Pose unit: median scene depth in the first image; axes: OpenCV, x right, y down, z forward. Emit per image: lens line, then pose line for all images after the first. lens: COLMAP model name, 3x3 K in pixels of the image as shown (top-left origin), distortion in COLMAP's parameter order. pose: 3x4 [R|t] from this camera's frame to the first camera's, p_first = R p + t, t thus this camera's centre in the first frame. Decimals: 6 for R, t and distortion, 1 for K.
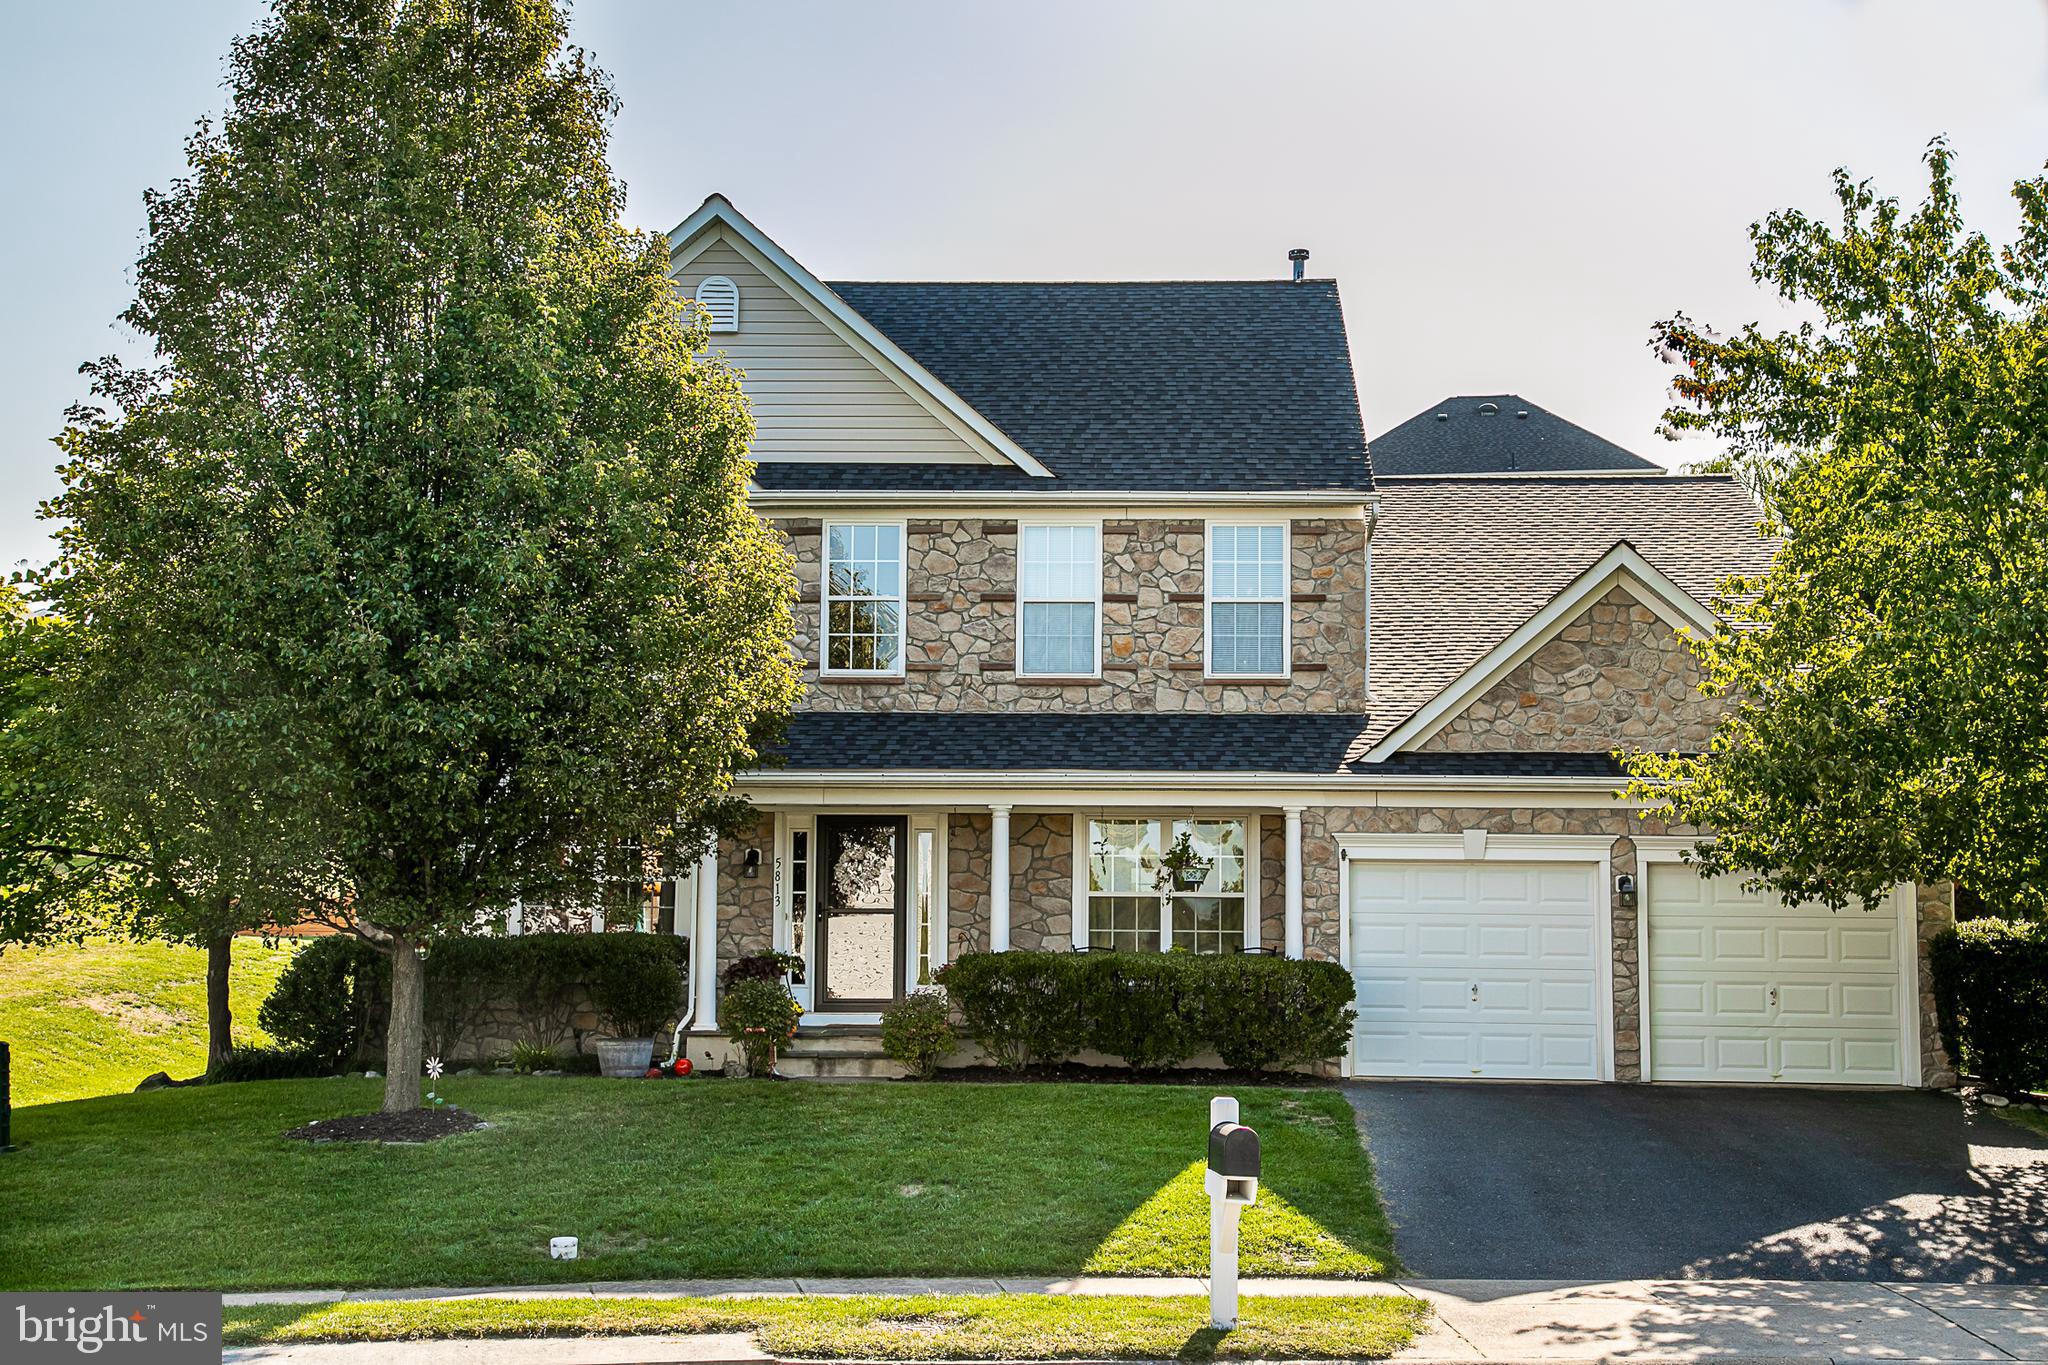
lens RADIAL K [[2684.9, 0, 1028.5], [0, 2684.9, 706.7], [0, 0, 1]] dist [0.161699, -0.020961]
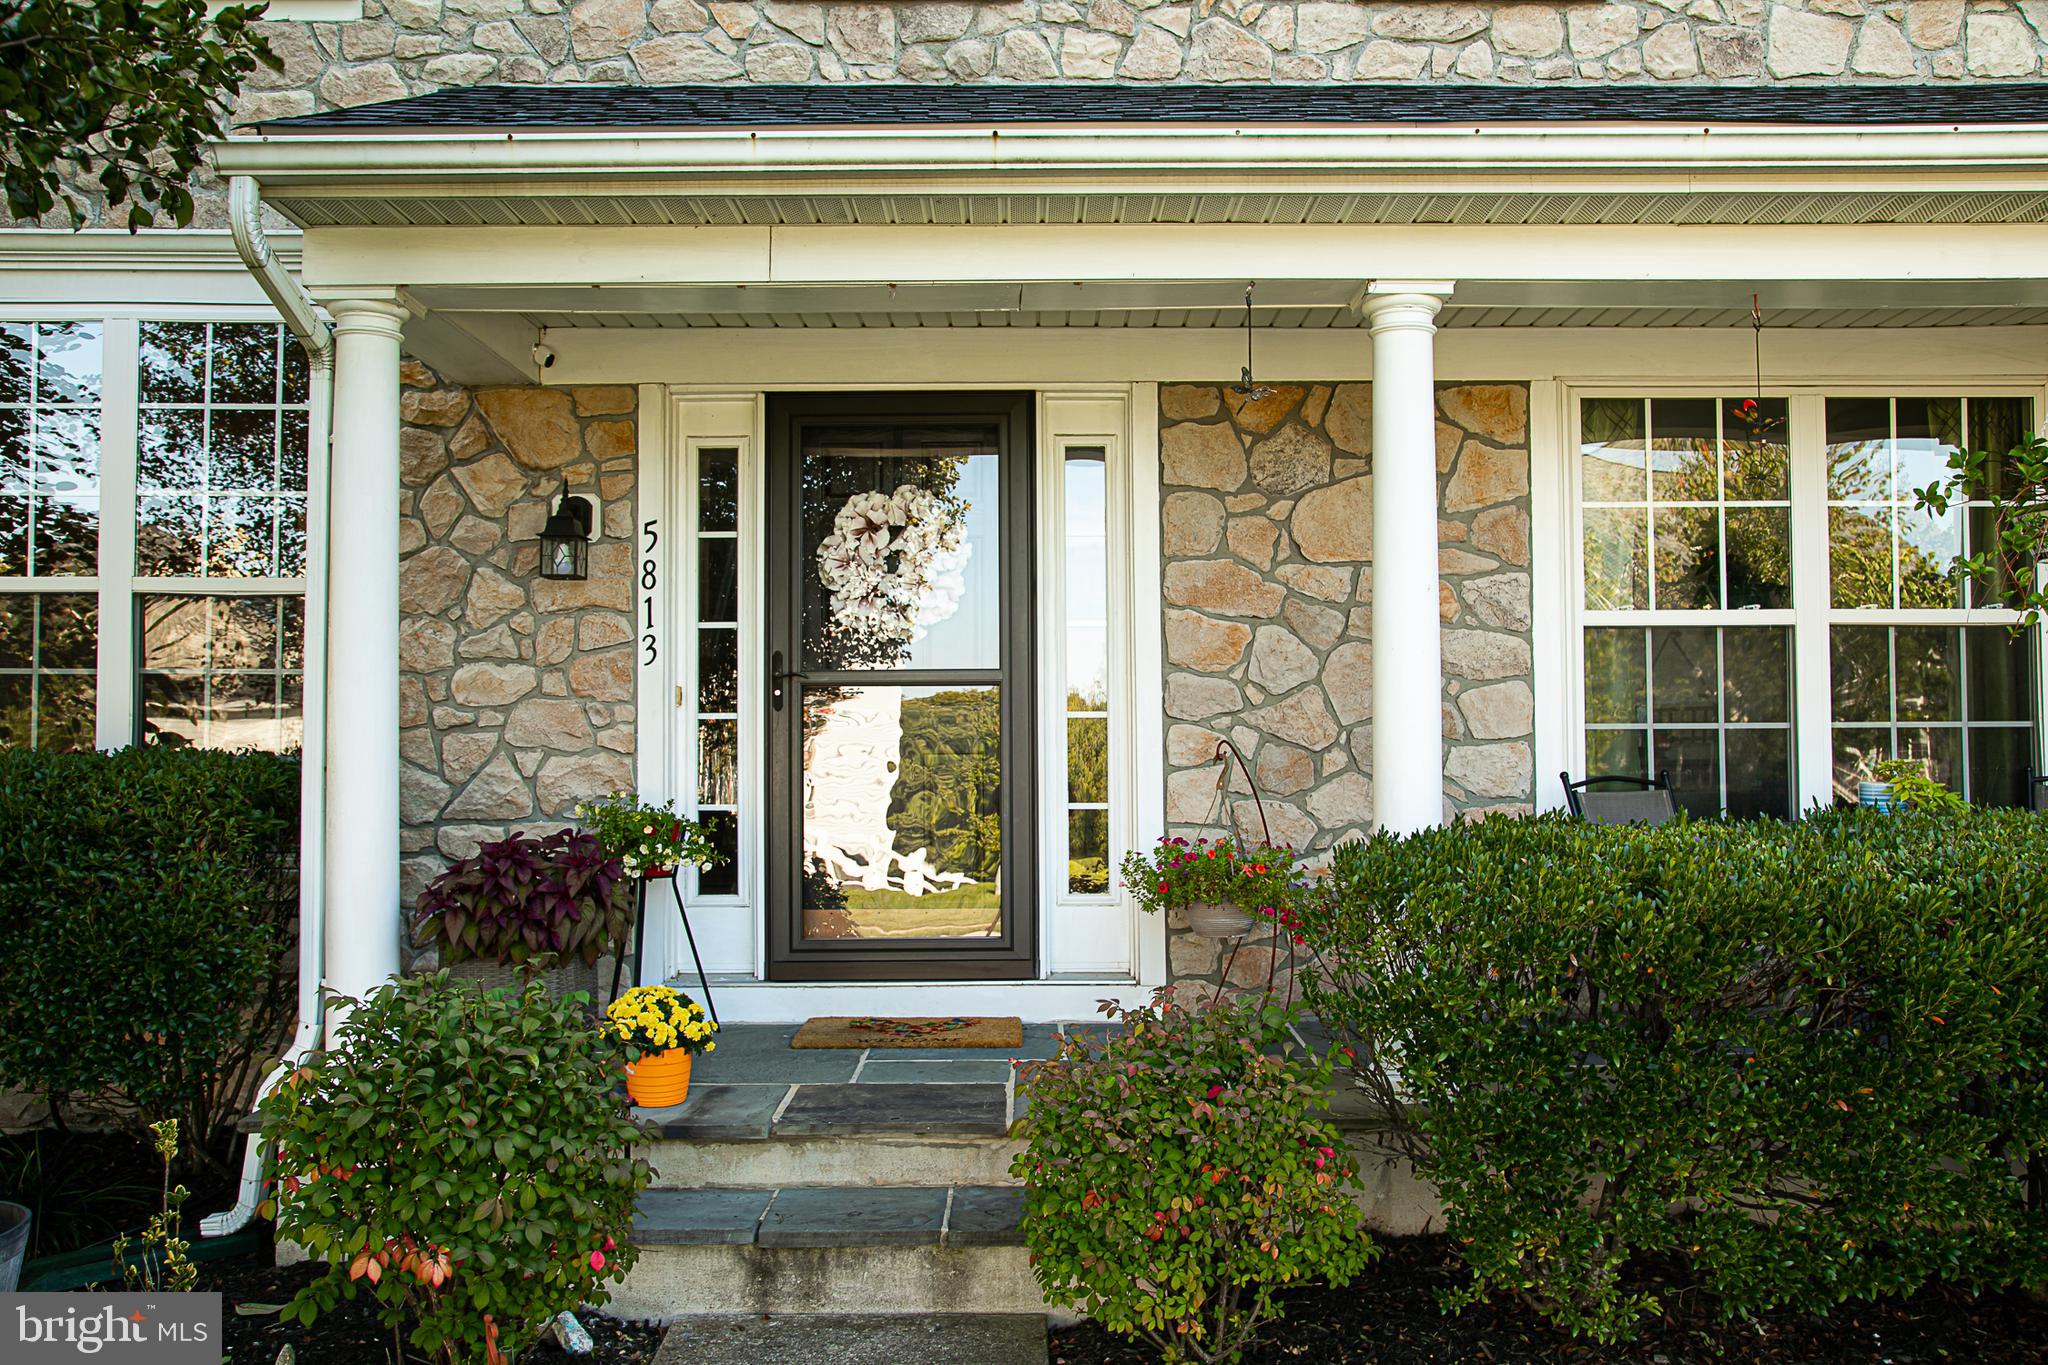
lens RADIAL K [[1670.7, 0, 1024.0], [0, 1670.7, 682.5], [0, 0, 1]] dist [-0.010536, -0.002868]
pose [[0.999233, -0.010897, 0.037623, -0.054825], [0.009020, 0.998724, 0.049698, 0.066439], [-0.038116, -0.049321, 0.998055, 0.791707]]
